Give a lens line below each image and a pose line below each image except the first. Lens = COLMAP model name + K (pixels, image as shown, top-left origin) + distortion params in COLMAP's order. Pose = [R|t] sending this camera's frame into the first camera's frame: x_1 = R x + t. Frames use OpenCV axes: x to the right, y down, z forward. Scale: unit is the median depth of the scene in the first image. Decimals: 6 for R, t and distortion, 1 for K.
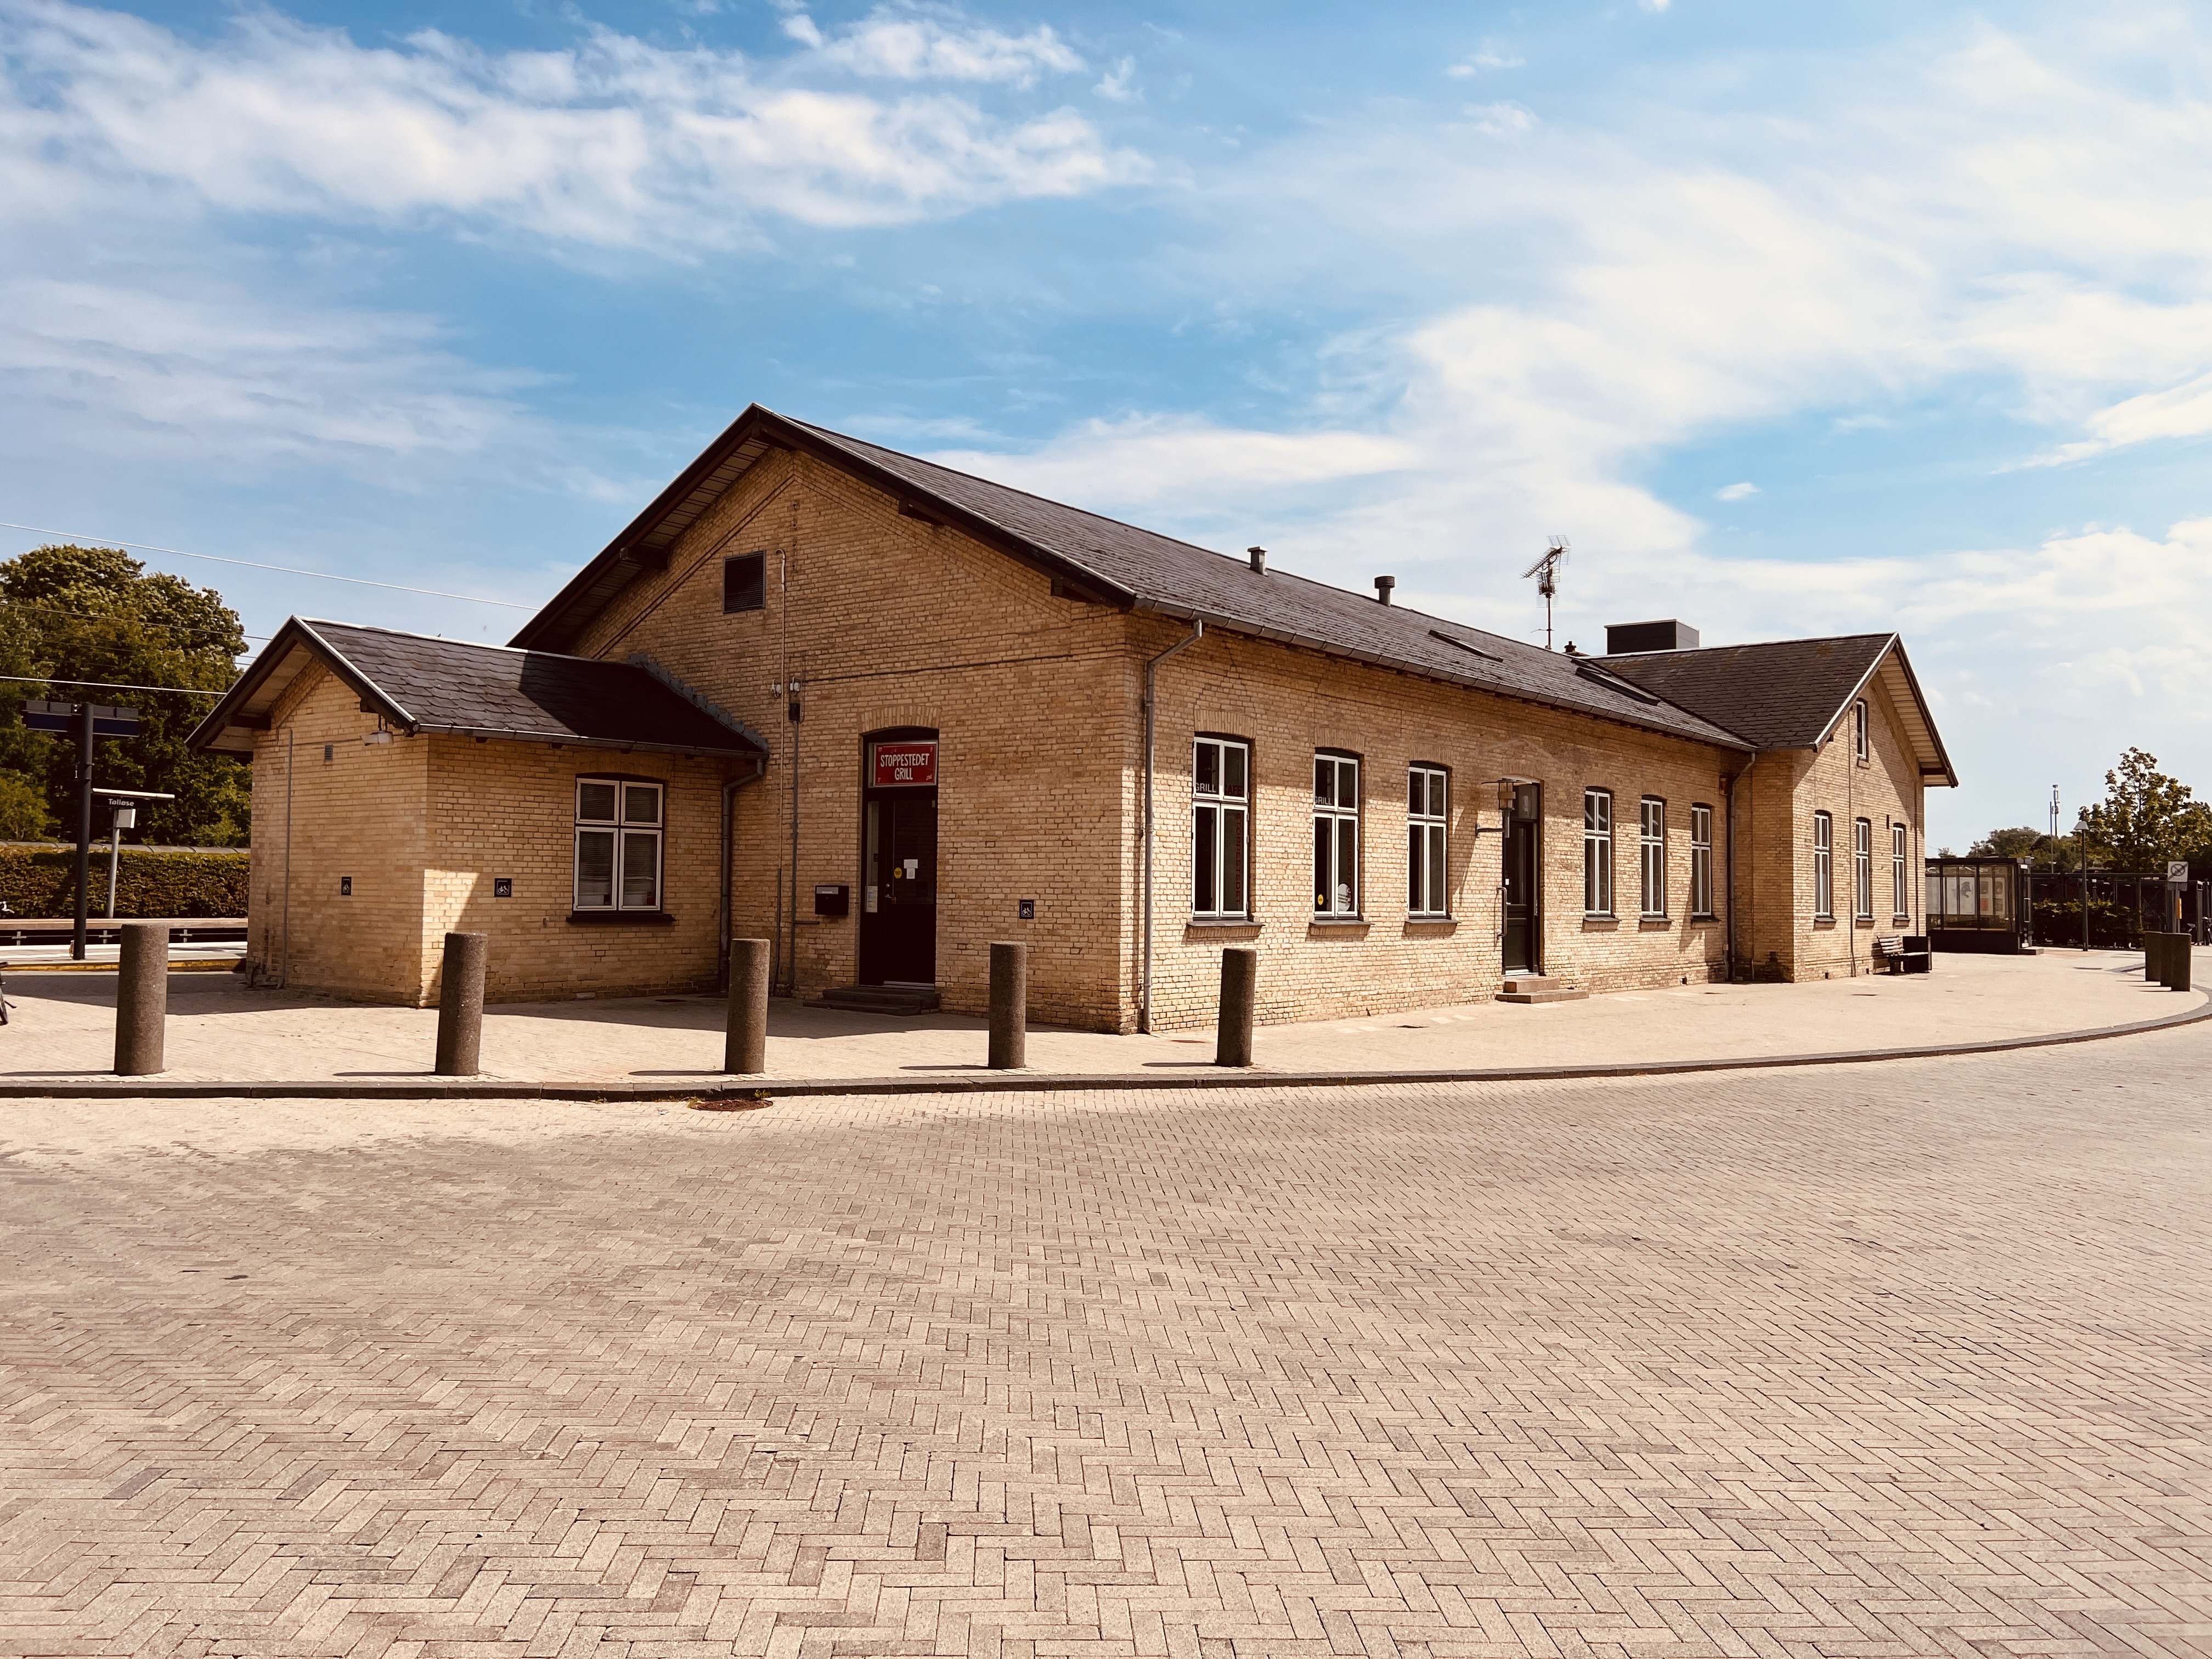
lens RADIAL K [[1714.3, 0, 1109.4], [0, 1714.3, 828.1], [0, 0, 1]] dist [0.041248, 0.008160]
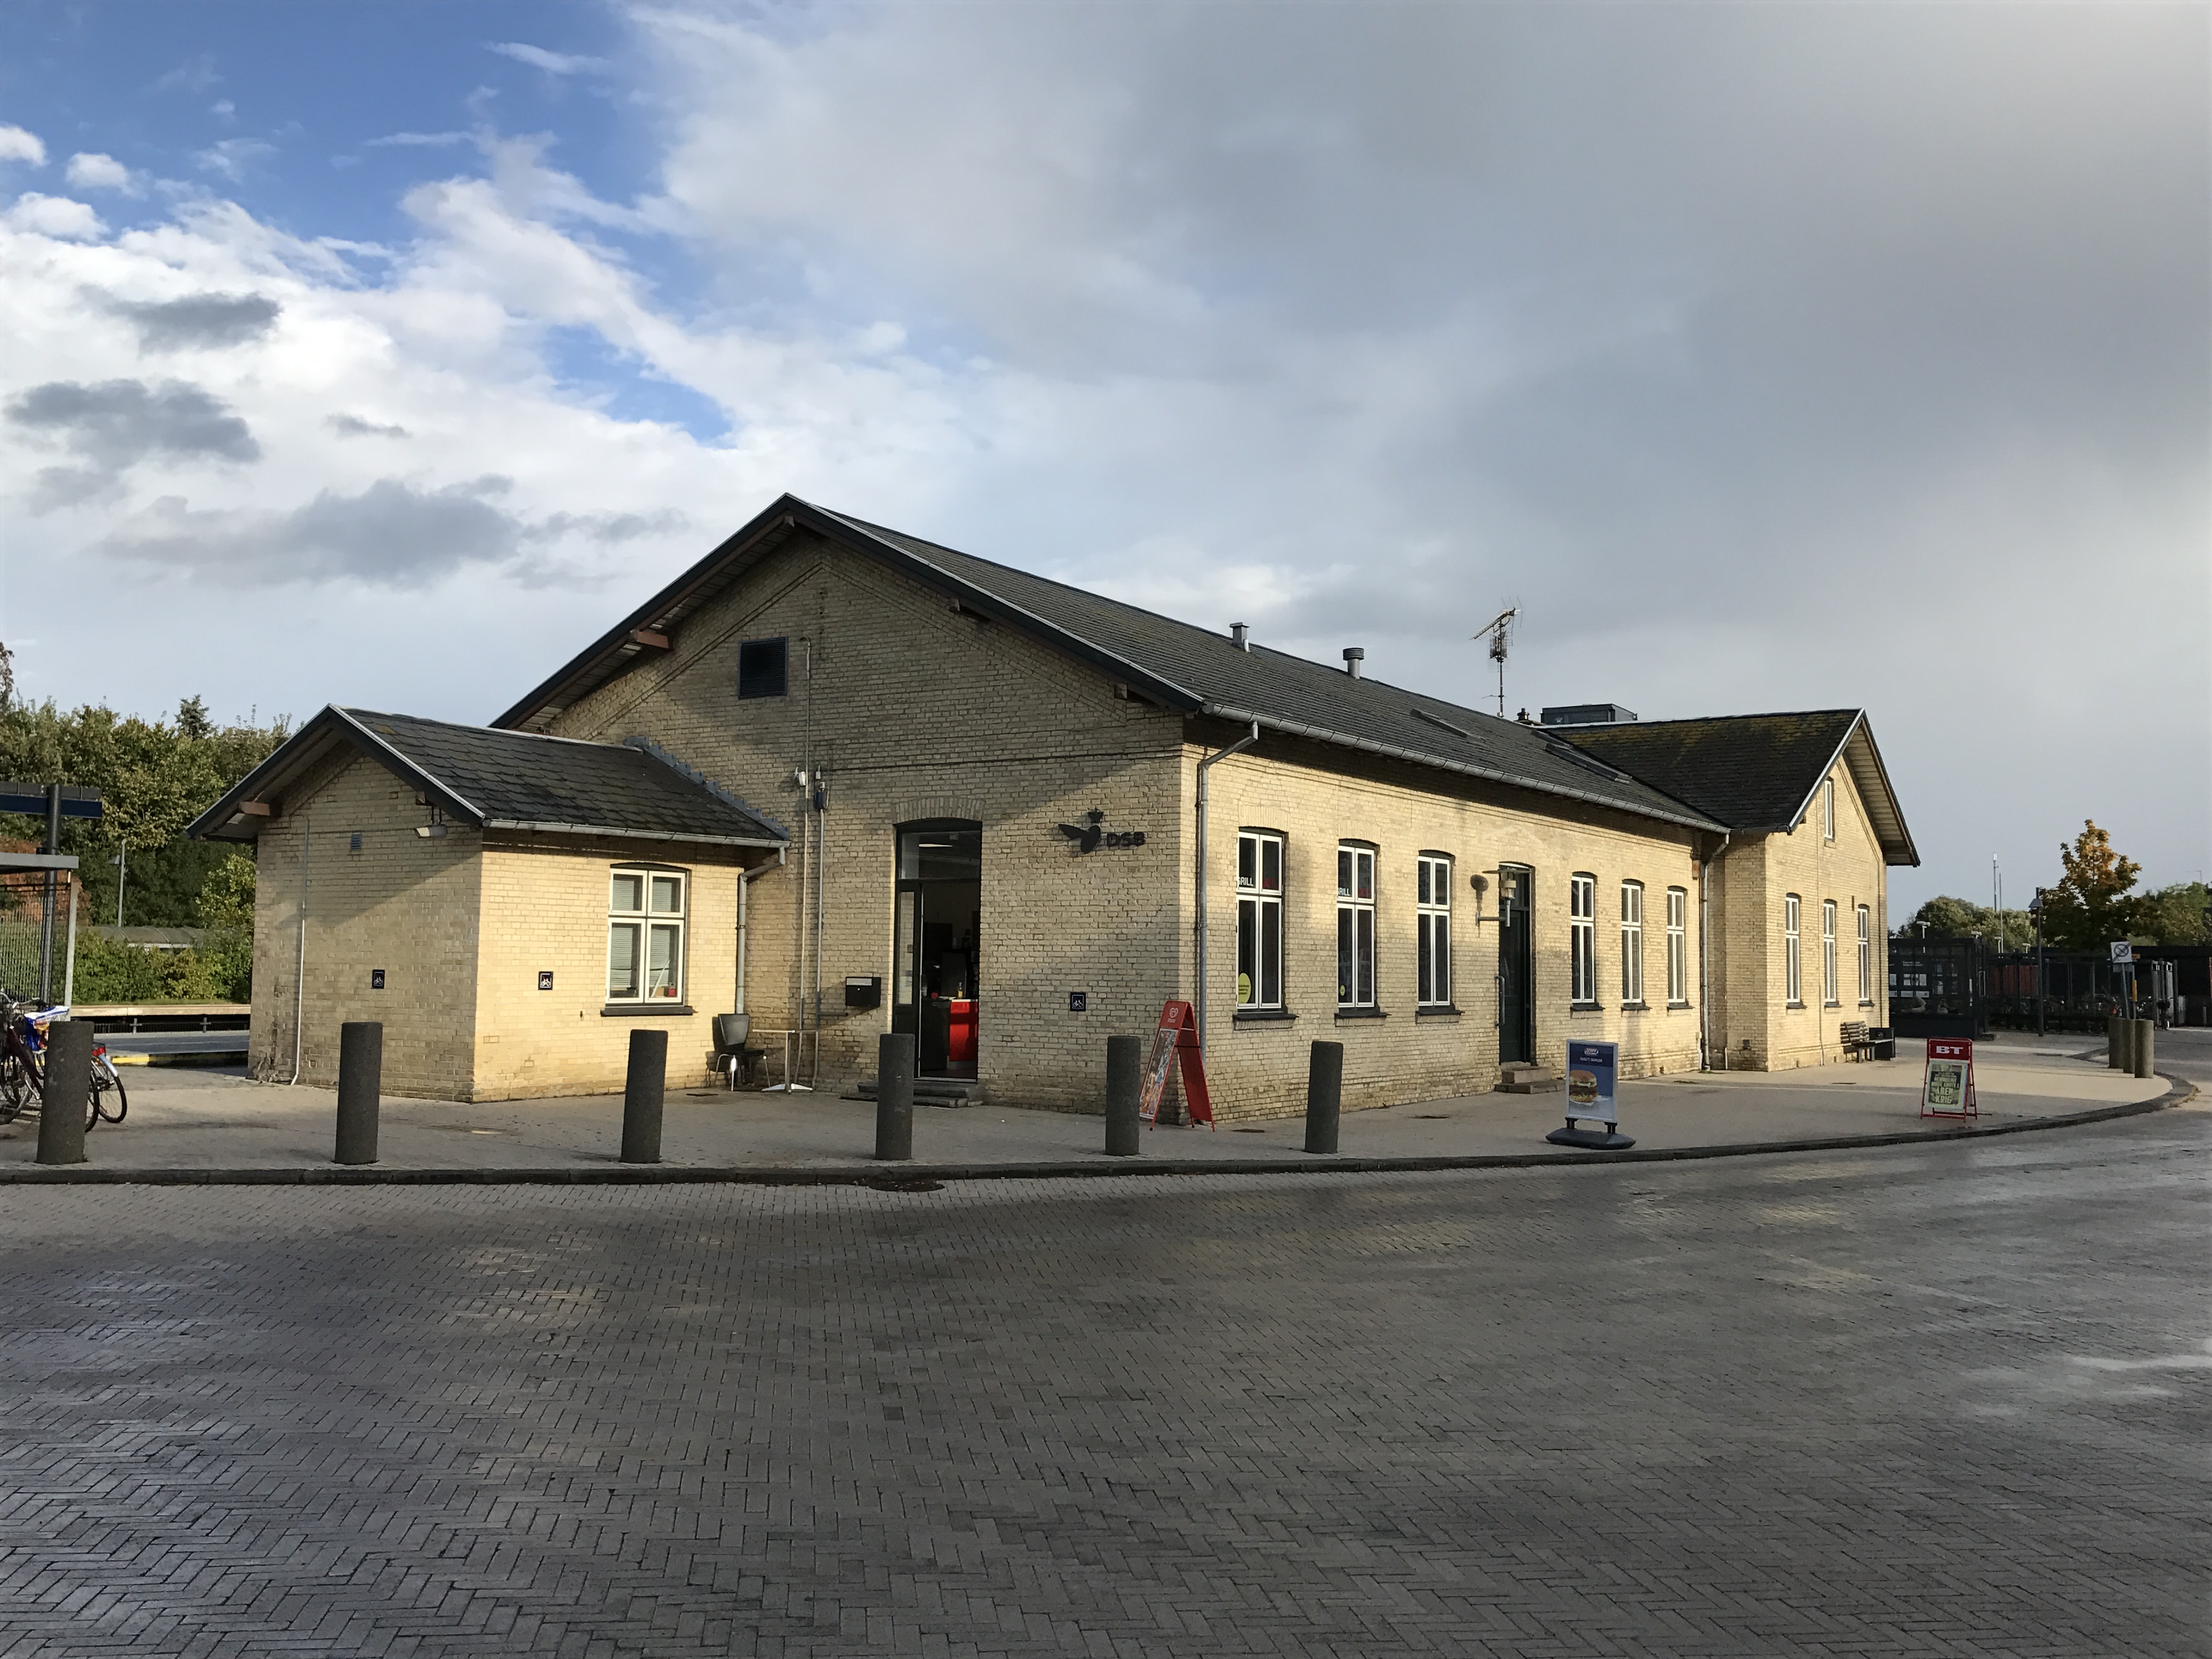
lens RADIAL K [[2008.2, 0, 1106.5], [0, 2008.2, 827.1], [0, 0, 1]] dist [0.045339, -0.057729]
pose [[0.996285, 0.005771, 0.085925, -0.116456], [-0.002948, 0.999453, -0.032946, -0.014653], [-0.086068, 0.032571, 0.995757, -0.164273]]
